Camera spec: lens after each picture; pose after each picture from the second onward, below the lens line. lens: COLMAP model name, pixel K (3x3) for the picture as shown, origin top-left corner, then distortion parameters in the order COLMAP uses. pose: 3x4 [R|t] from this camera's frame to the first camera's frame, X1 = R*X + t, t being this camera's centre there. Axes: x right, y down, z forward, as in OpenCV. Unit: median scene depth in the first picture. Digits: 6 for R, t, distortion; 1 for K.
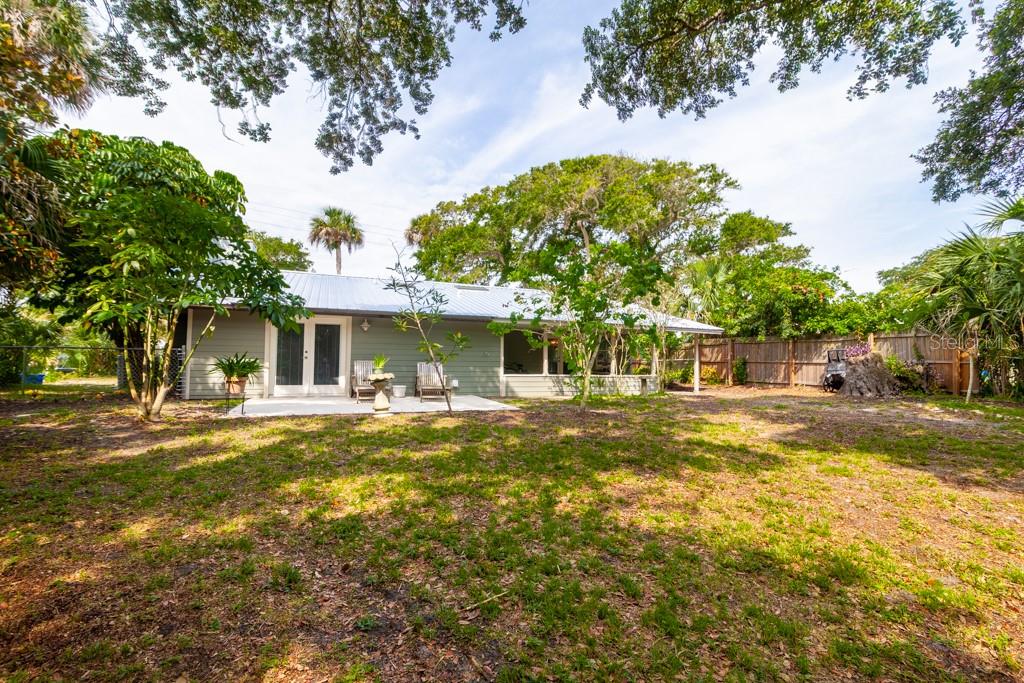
lens RADIAL K [[464.0, 0, 513.2], [0, 464.0, 341.2], [0, 0, 1]] dist [0.002908, 0.000129]
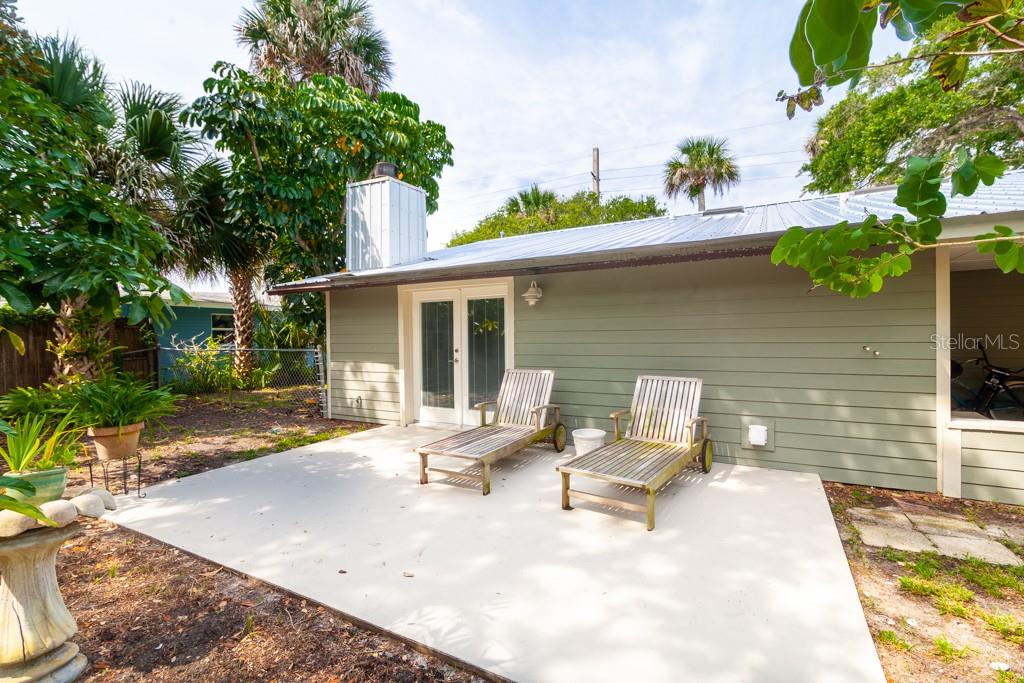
lens RADIAL K [[464.0, 0, 513.2], [0, 464.0, 341.2], [0, 0, 1]] dist [0.002908, 0.000129]
pose [[0.629633, -0.009476, -0.776835, 0.032390], [0.054478, 0.998003, 0.031981, -0.002382], [0.774980, -0.062457, 0.628892, 0.608752]]
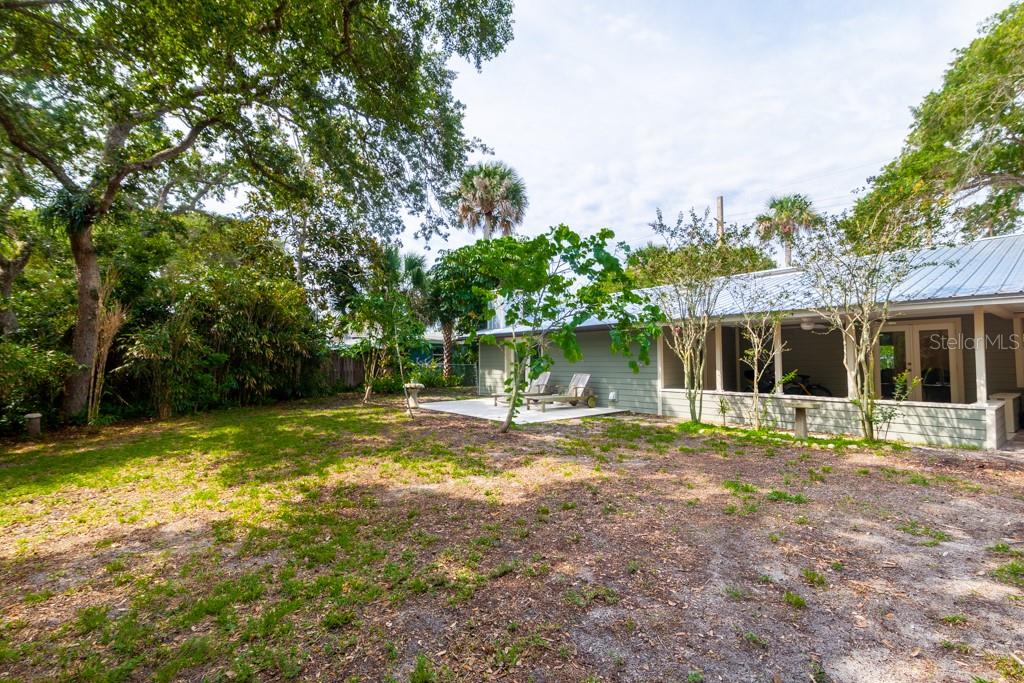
lens RADIAL K [[461.2, 0, 512.0], [0, 461.2, 341.5], [0, 0, 1]] dist [-0.000487, -0.000209]
pose [[0.282765, -0.054509, -0.957639, 0.693136], [0.052535, 0.997765, -0.041281, 0.008263], [0.957749, -0.038636, 0.284997, 0.516312]]
